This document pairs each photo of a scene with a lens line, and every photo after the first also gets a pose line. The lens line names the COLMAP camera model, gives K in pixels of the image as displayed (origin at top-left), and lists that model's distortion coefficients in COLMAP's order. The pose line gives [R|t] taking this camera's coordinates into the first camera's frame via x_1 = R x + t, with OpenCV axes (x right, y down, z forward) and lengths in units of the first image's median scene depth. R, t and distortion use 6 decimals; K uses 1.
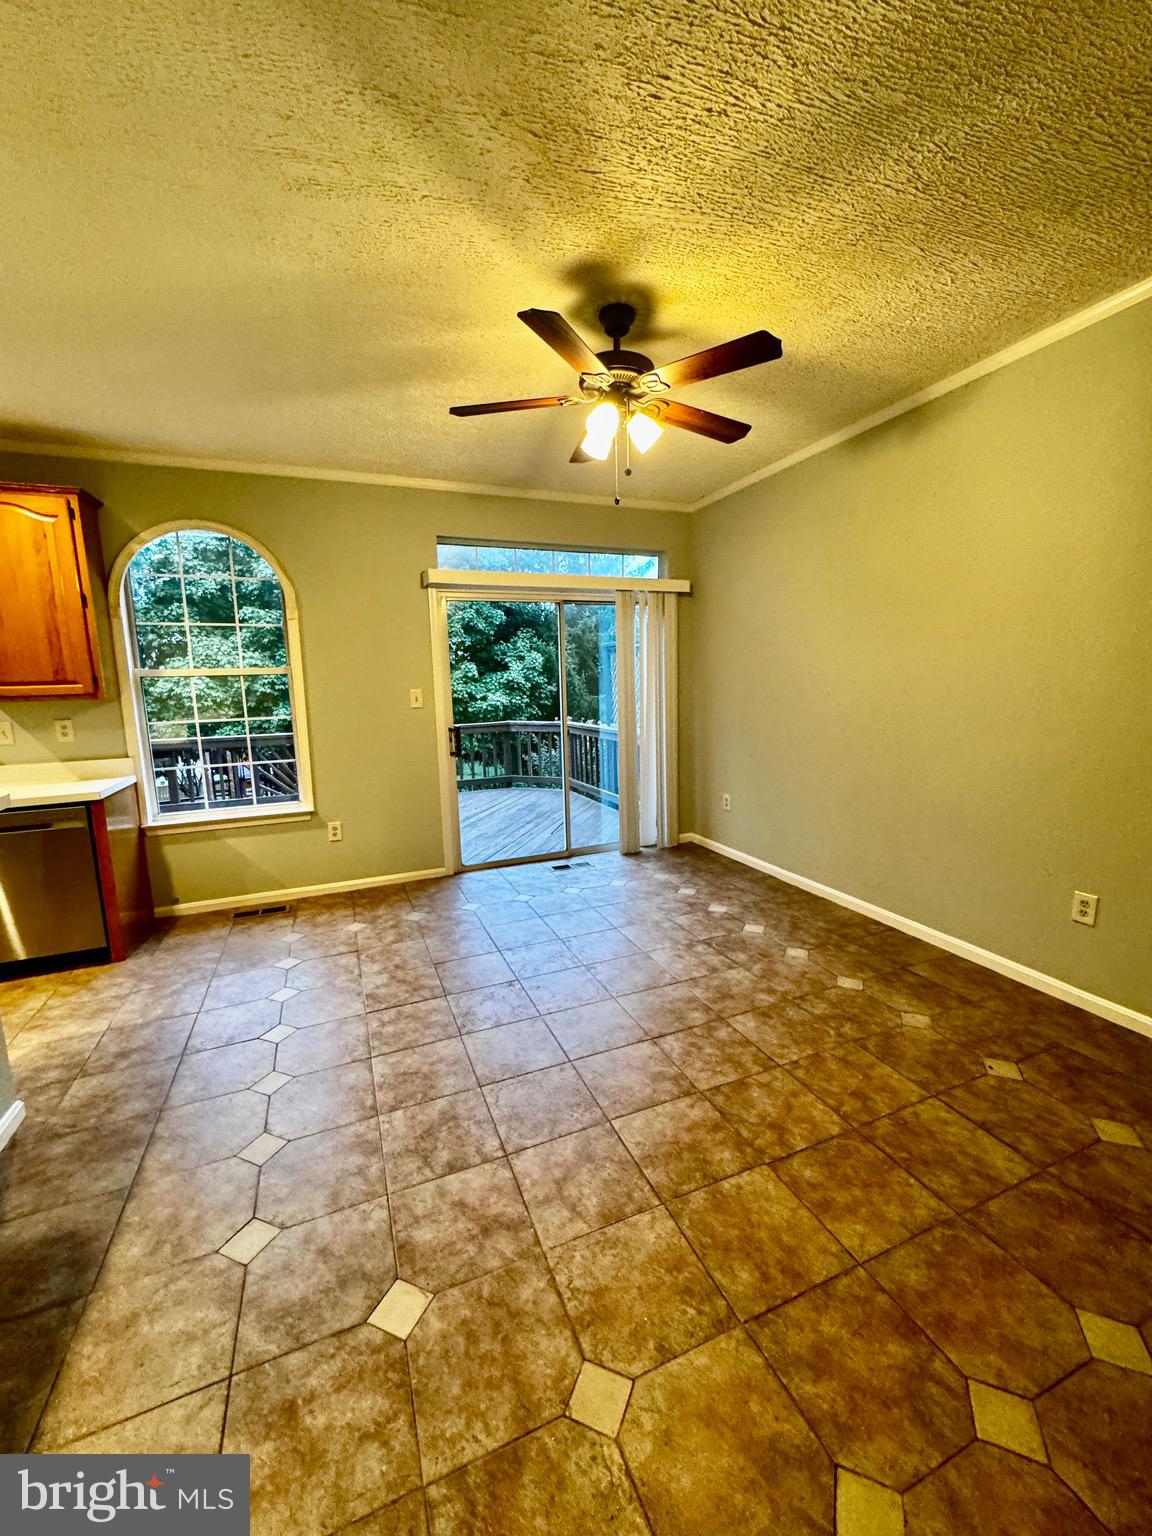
lens RADIAL K [[613.2, 0, 578.4], [0, 613.2, 767.6], [0, 0, 1]] dist [-0.001977, 0.000548]
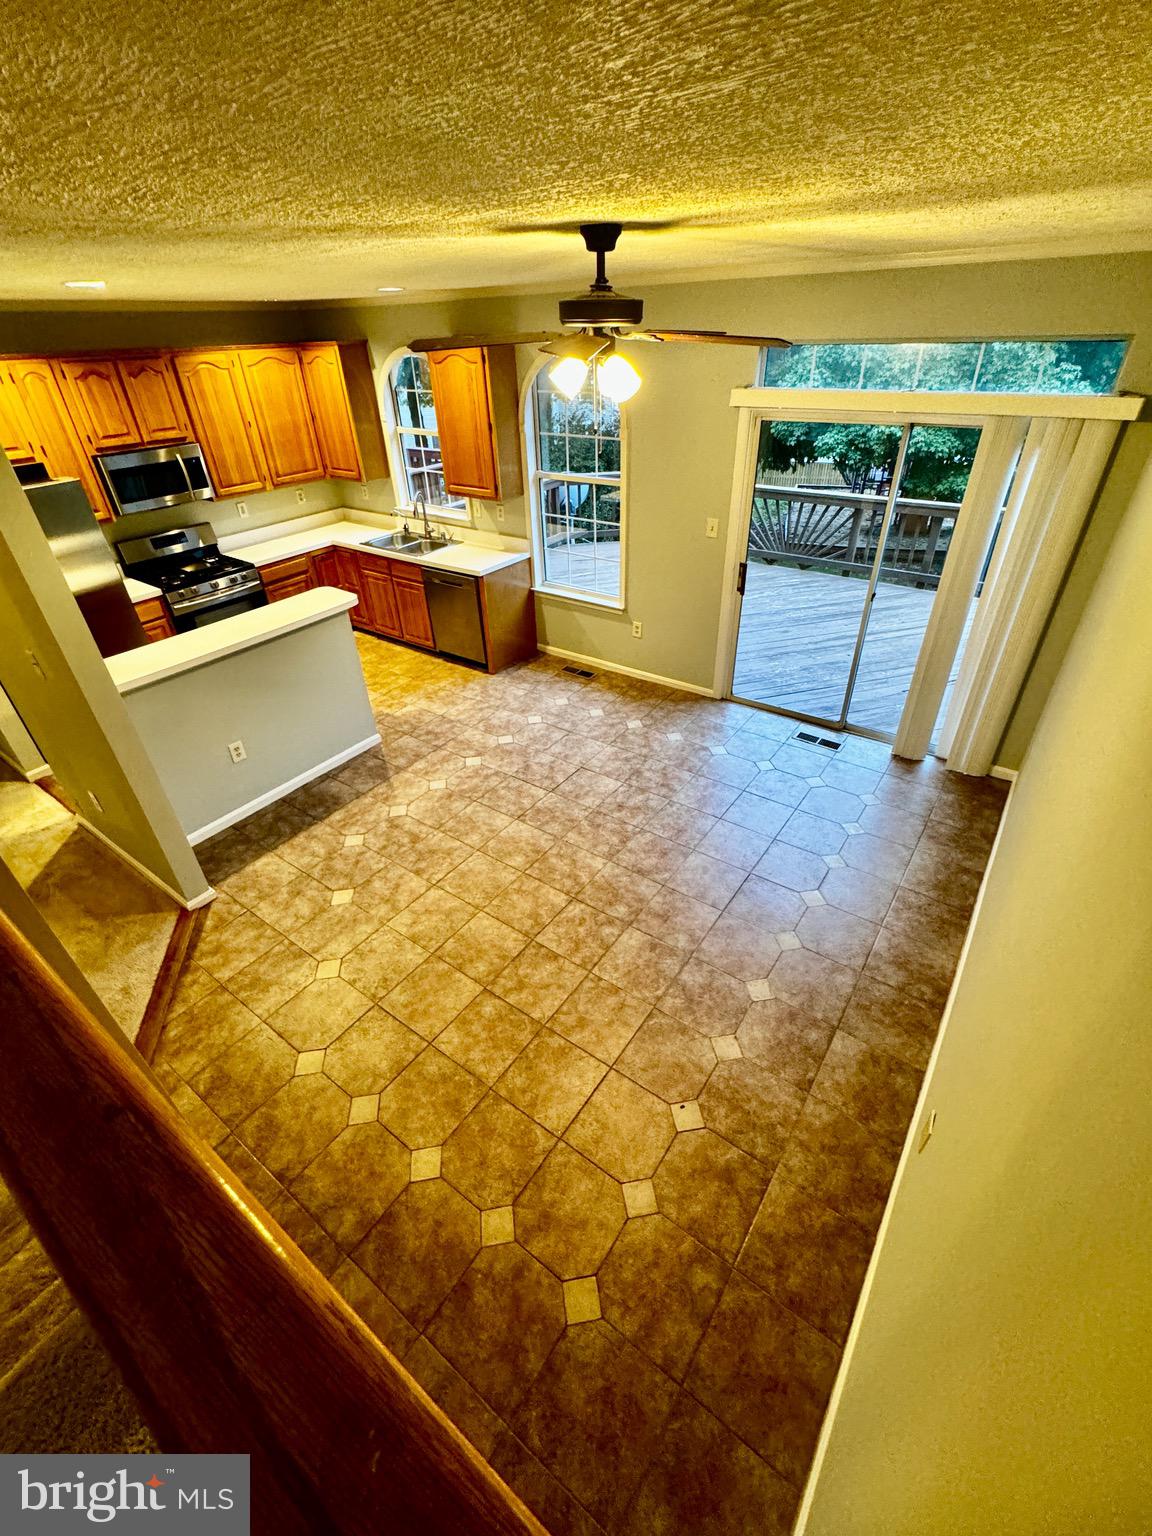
lens RADIAL K [[649.9, 0, 577.7], [0, 649.9, 768.9], [0, 0, 1]] dist [-0.001754, 0.000168]
pose [[0.530201, 0.481989, -0.697548, 0.939007], [-0.106922, 0.854146, 0.508923, -0.498973], [0.841103, -0.195249, 0.504404, 0.335226]]
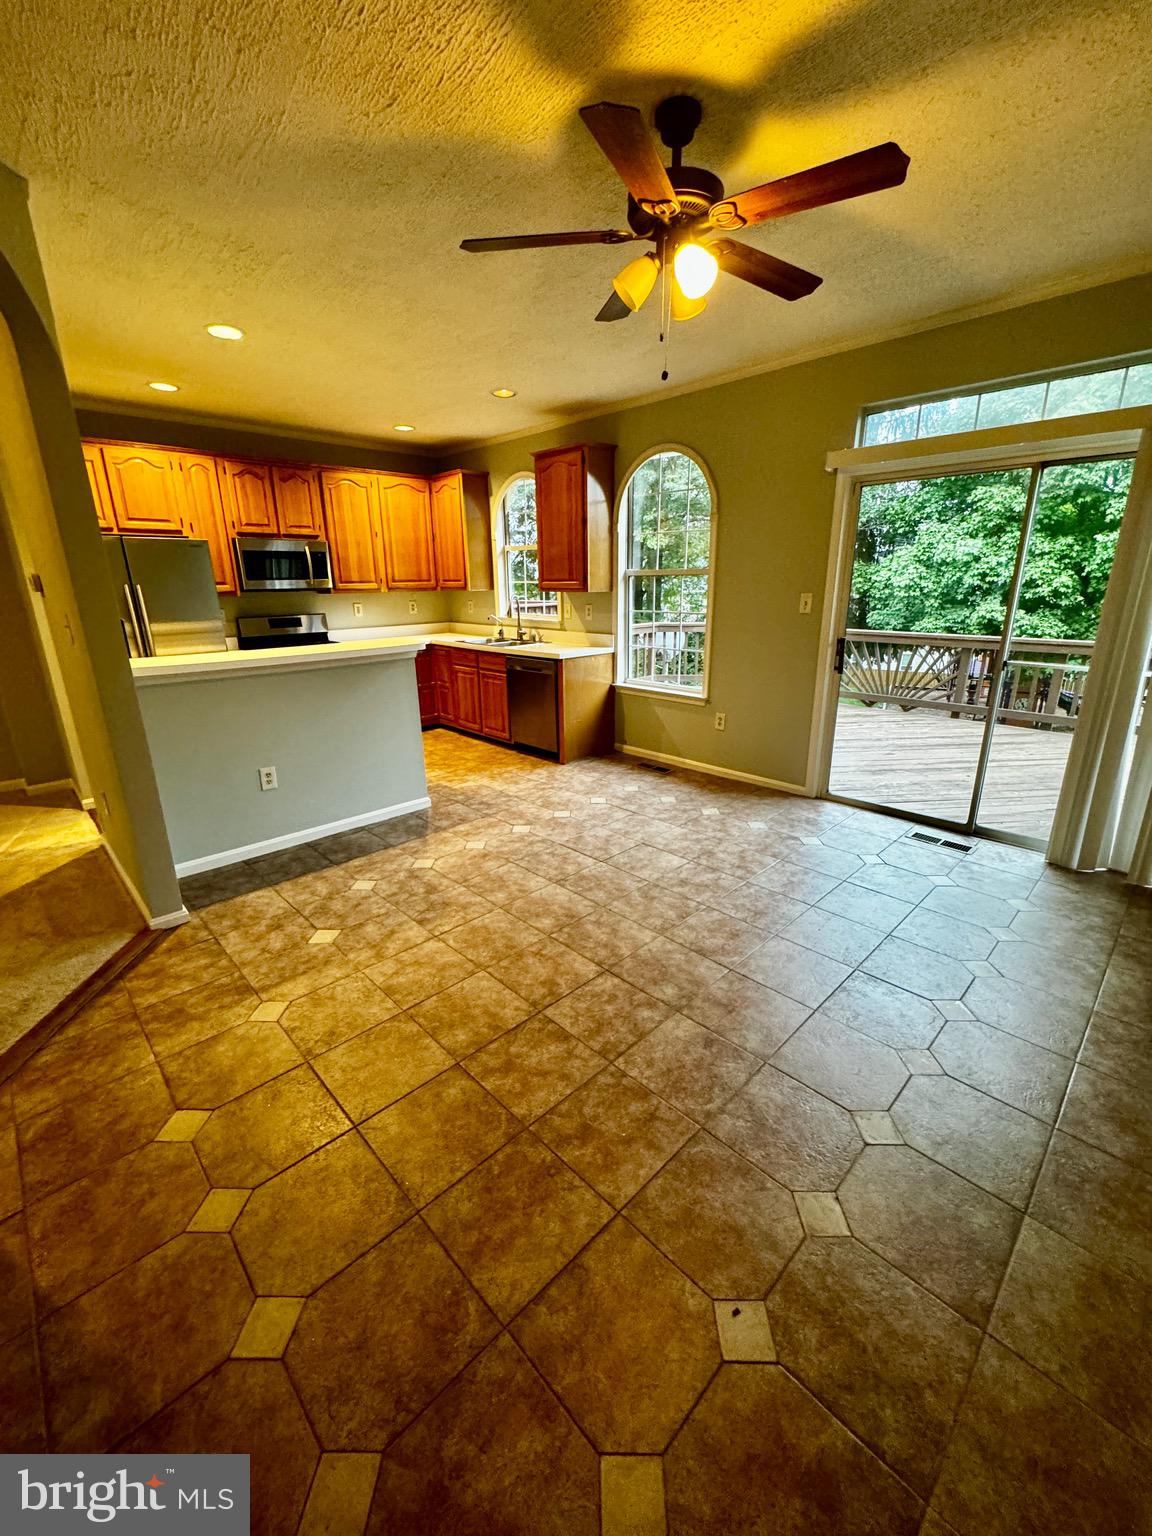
lens RADIAL K [[613.2, 0, 578.4], [0, 613.2, 767.6], [0, 0, 1]] dist [-0.001977, 0.000548]
pose [[0.373981, 0.292870, -0.879980, 0.849360], [-0.132089, 0.955978, 0.262027, -0.121976], [0.917982, 0.018243, 0.396203, 0.536583]]
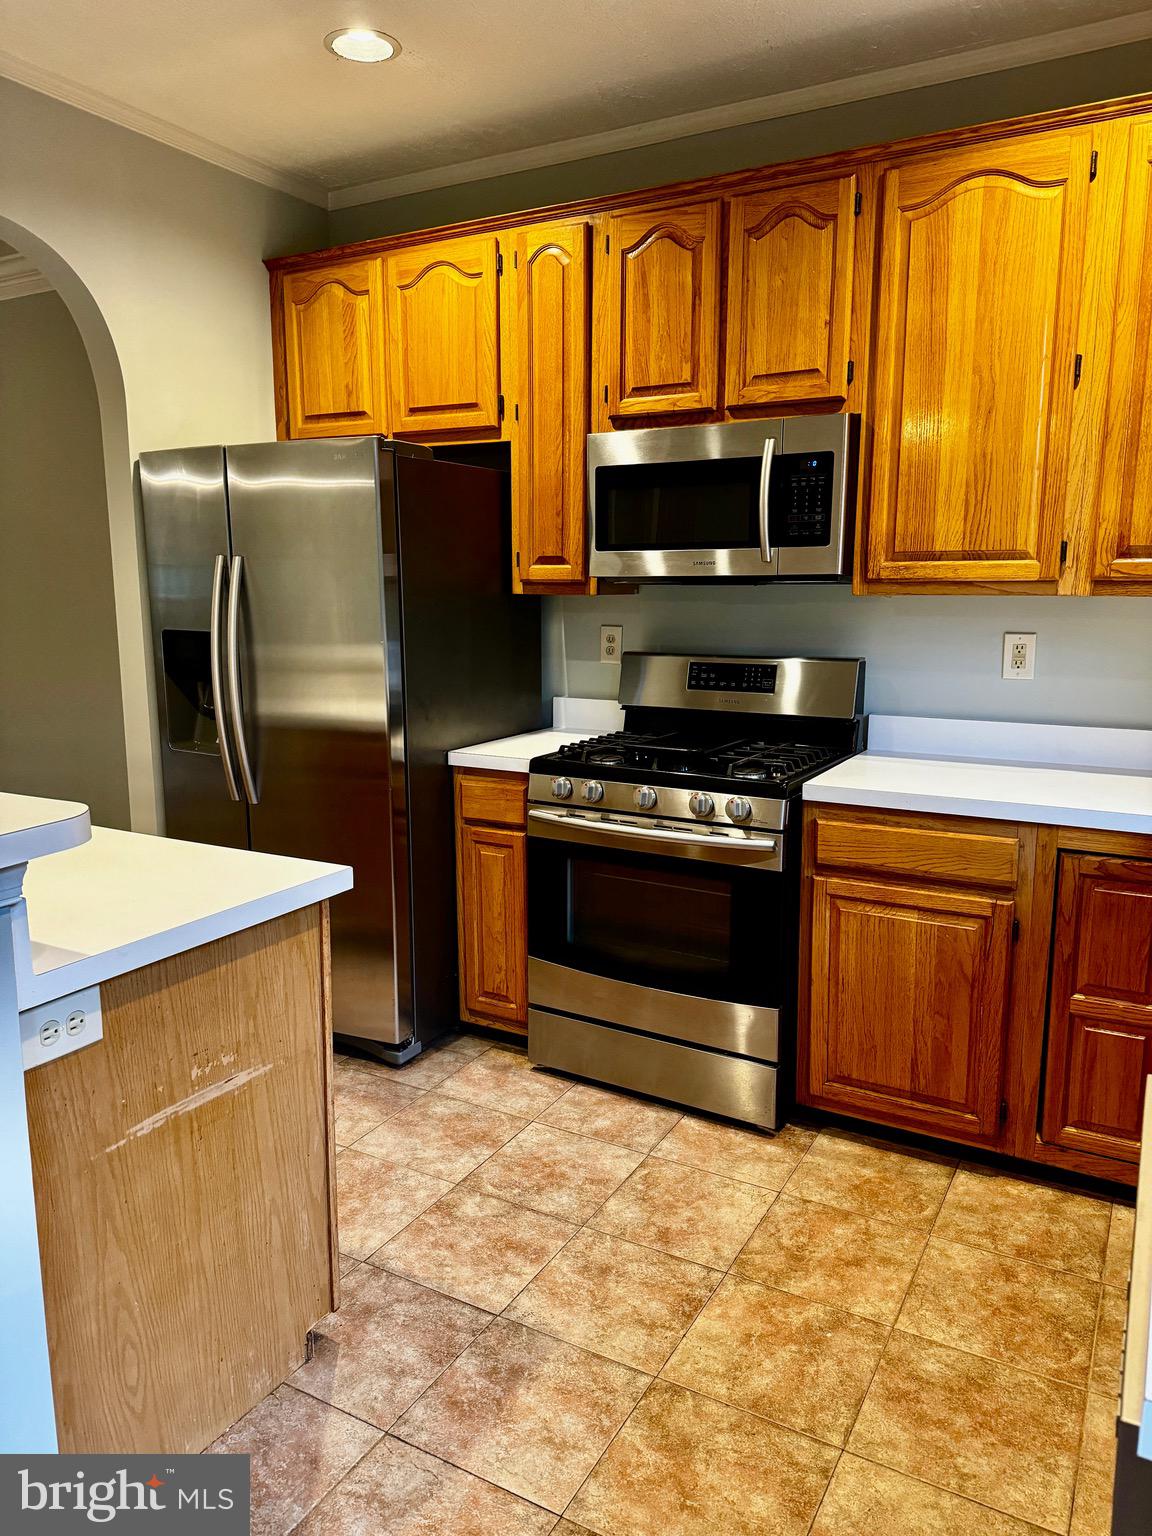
lens RADIAL K [[1066.4, 0, 570.1], [0, 1066.4, 774.4], [0, 0, 1]] dist [0.126406, -0.205238]
pose [[-0.784292, 0.129236, -0.606782, -0.714548], [-0.074782, 0.951237, 0.299259, -0.161953], [0.615868, 0.280083, -0.736383, 1.299389]]
